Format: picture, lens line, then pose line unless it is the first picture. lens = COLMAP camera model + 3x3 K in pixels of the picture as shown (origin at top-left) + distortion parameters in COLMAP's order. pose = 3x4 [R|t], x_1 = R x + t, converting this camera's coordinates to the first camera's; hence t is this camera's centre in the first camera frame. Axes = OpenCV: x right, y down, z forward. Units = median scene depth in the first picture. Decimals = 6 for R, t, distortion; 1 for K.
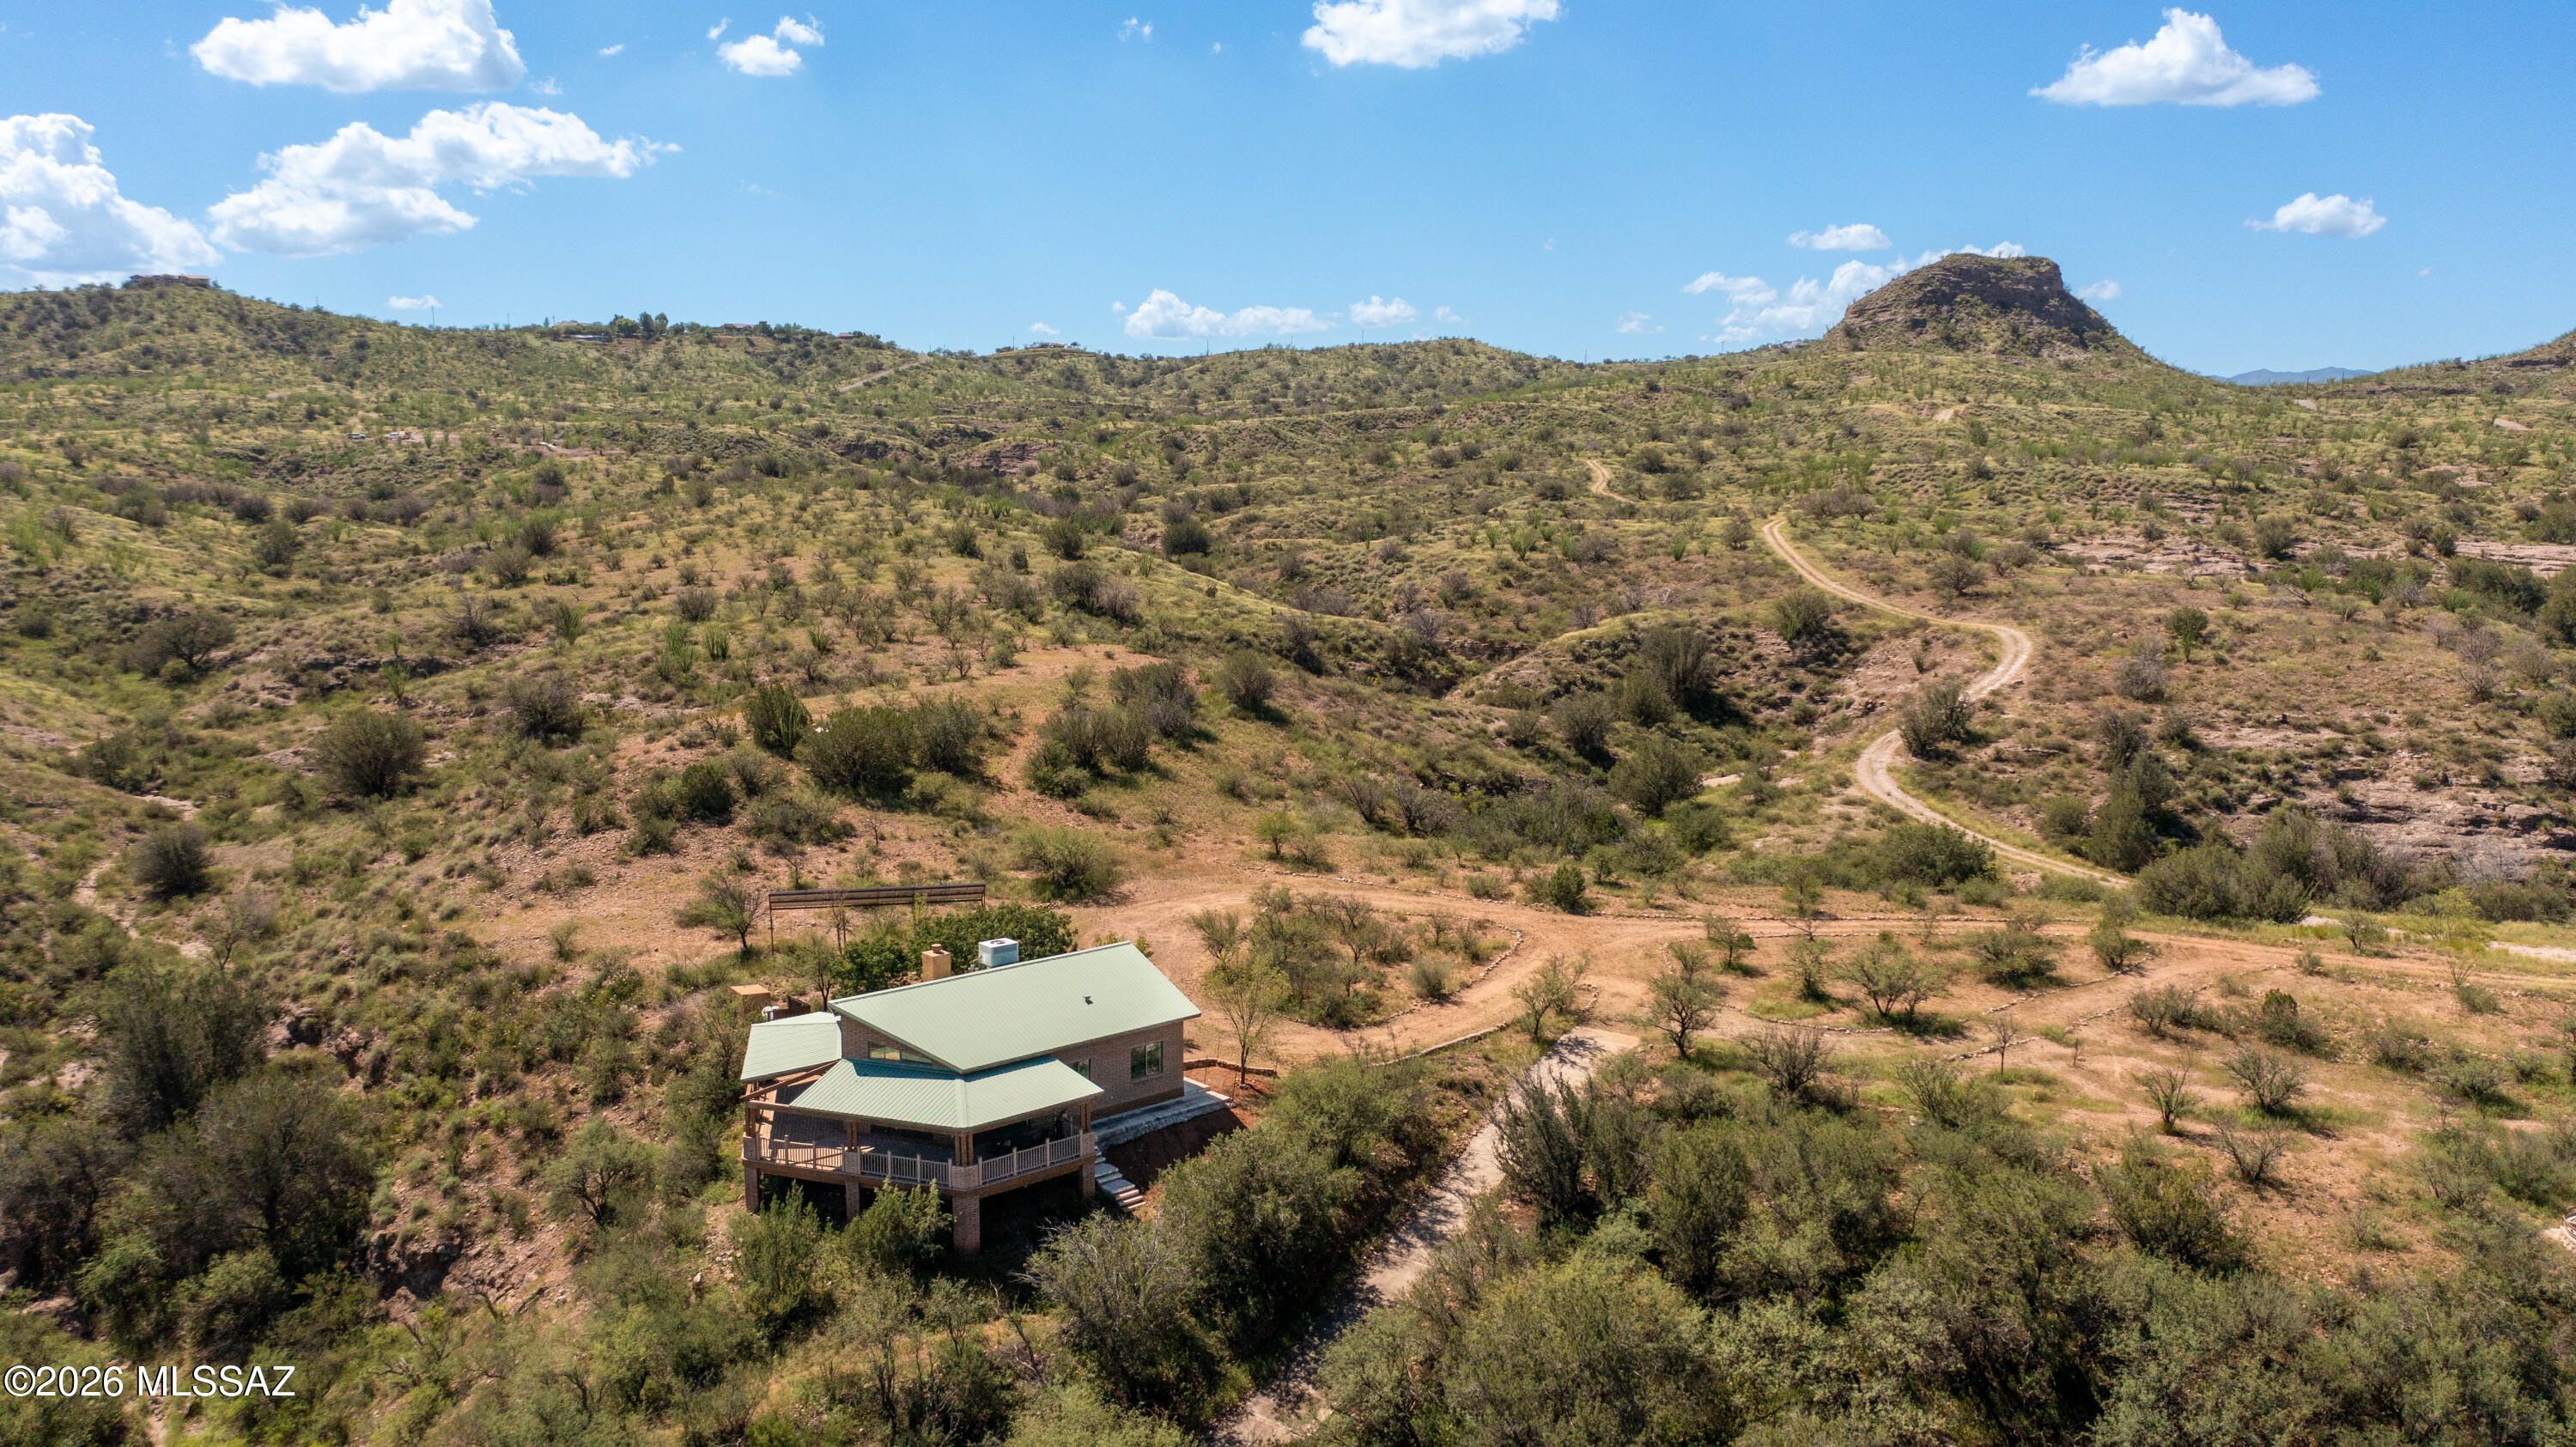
lens RADIAL K [[2058.3, 0, 1283.7], [0, 2058.3, 700.8], [0, 0, 1]] dist [-0.026018, 0.006014]
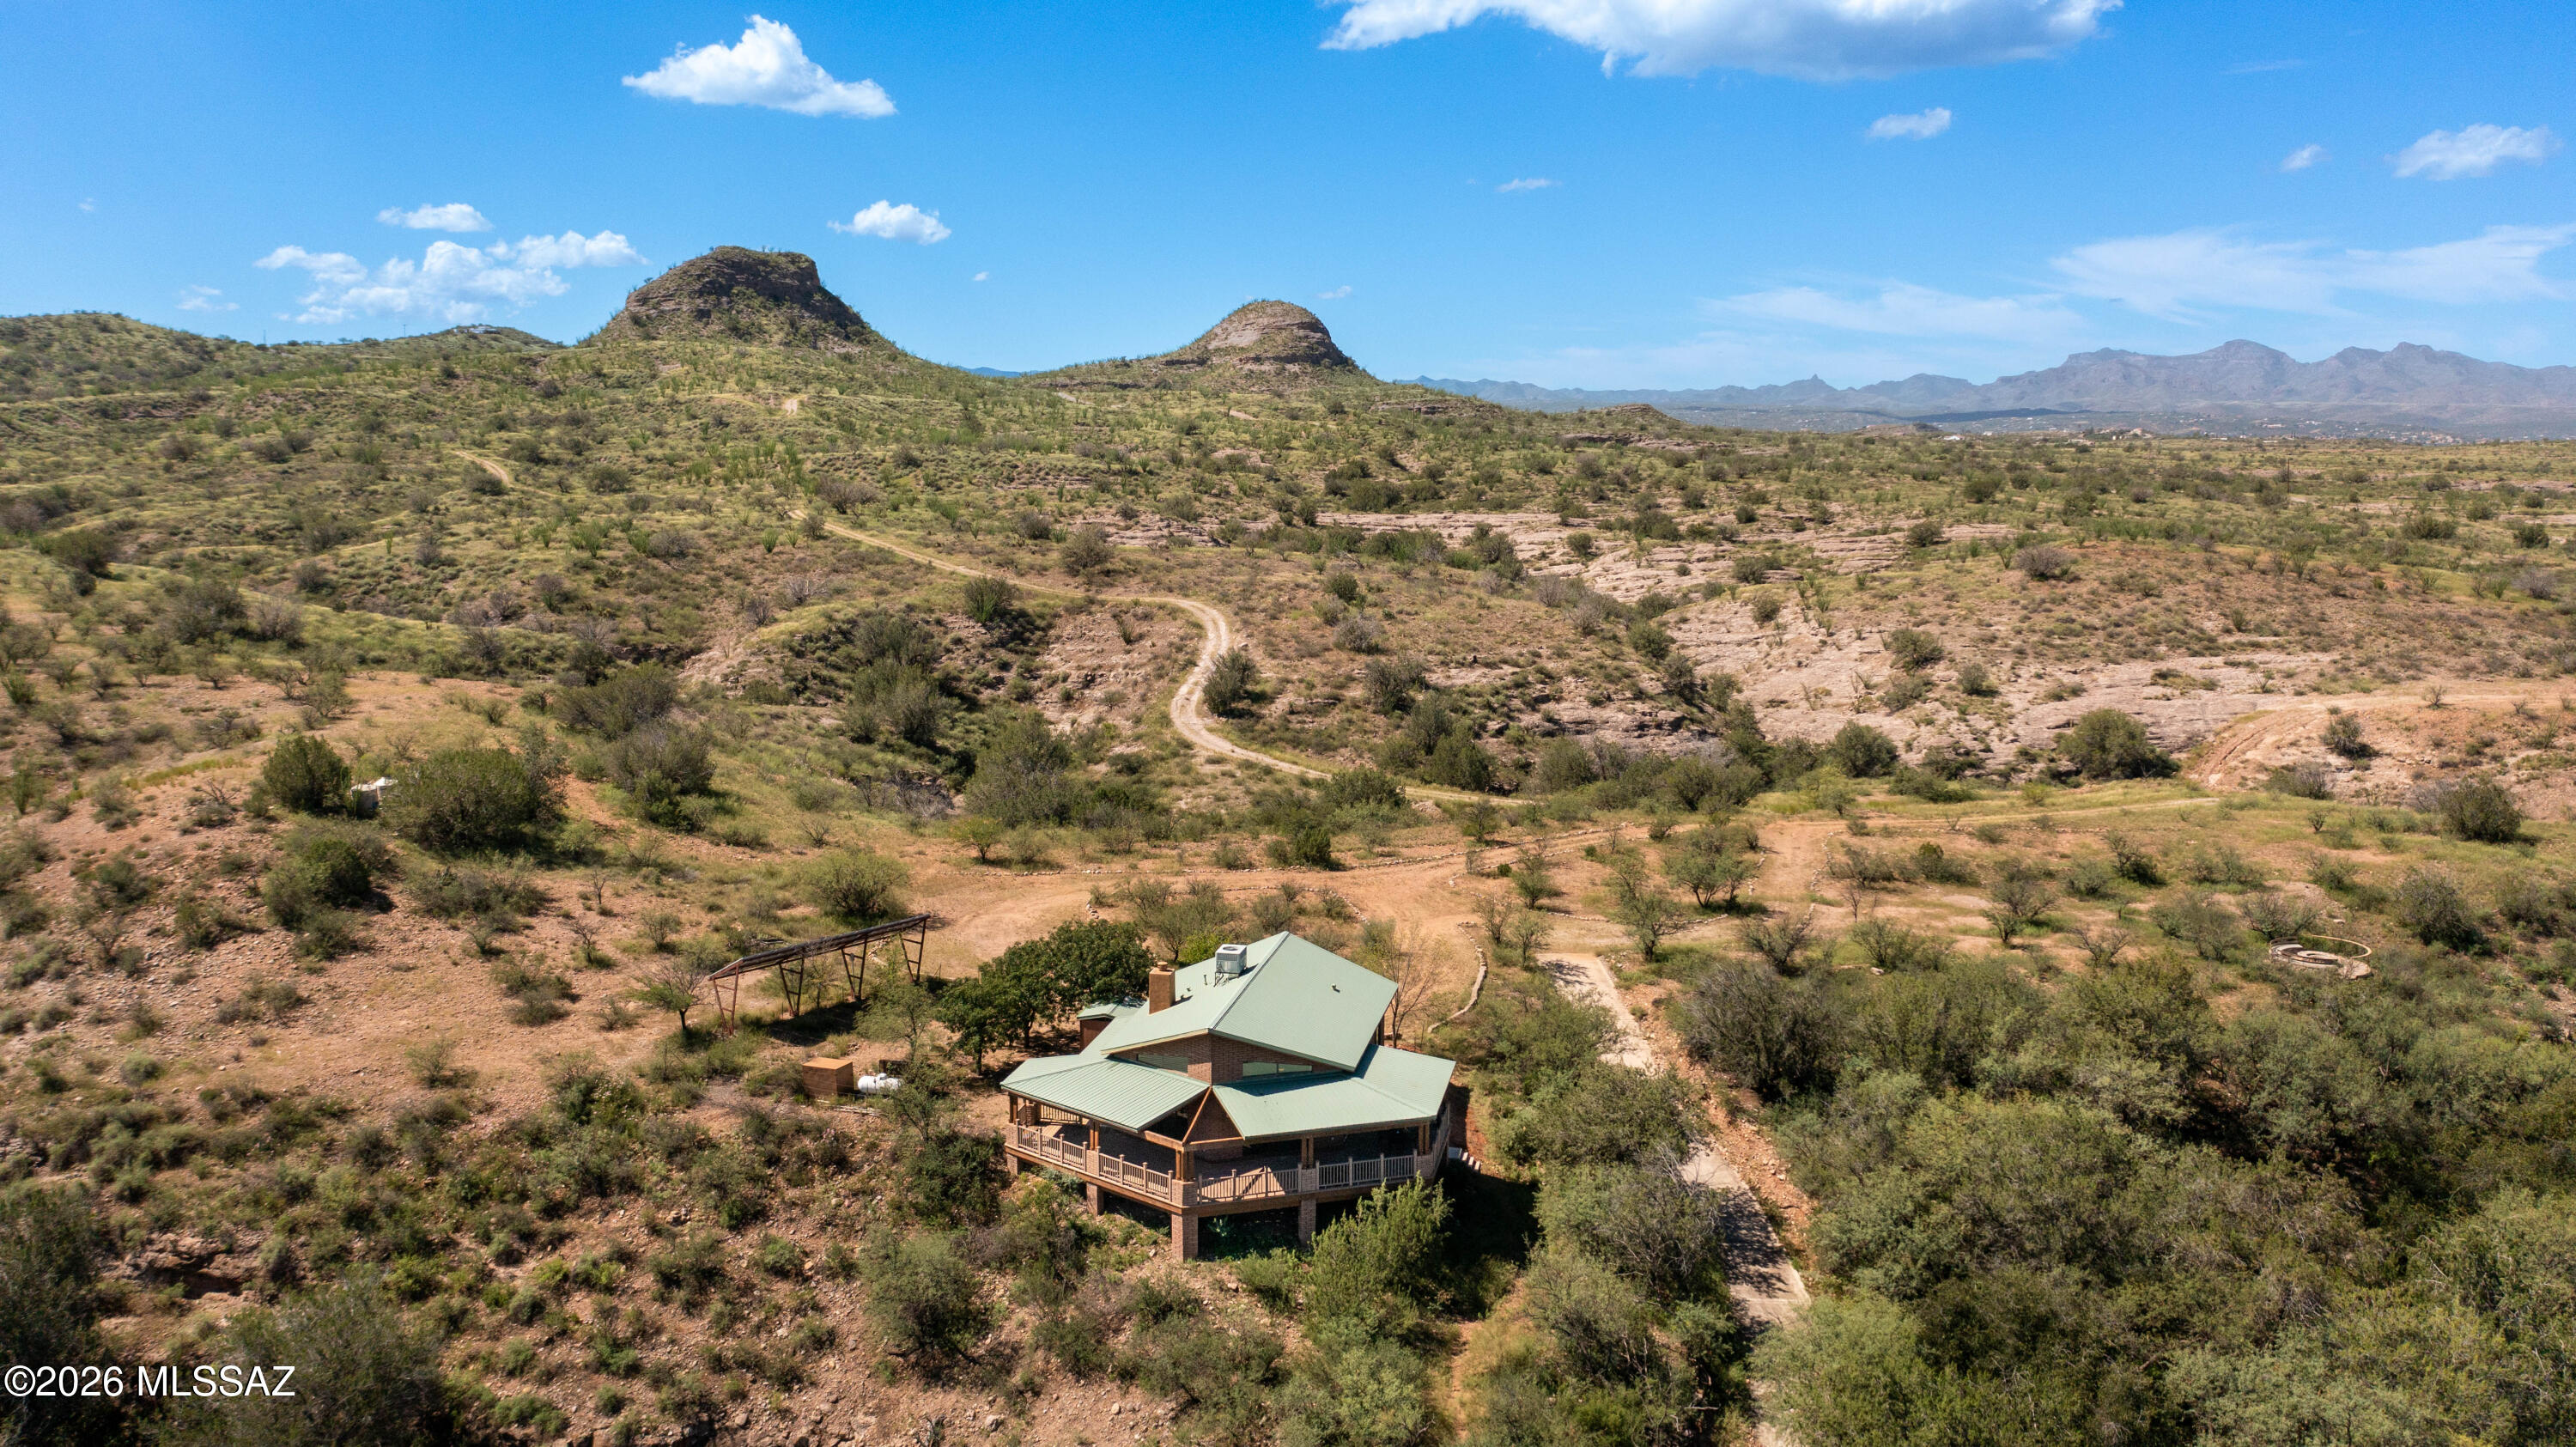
lens RADIAL K [[2058.3, 0, 1282.3], [0, 2058.3, 744.2], [0, 0, 1]] dist [-0.026018, 0.006014]
pose [[0.780107, -0.093439, 0.618629, -0.113915], [0.077307, 0.995603, 0.052893, -0.004564], [-0.620852, 0.006562, 0.783900, 0.034872]]
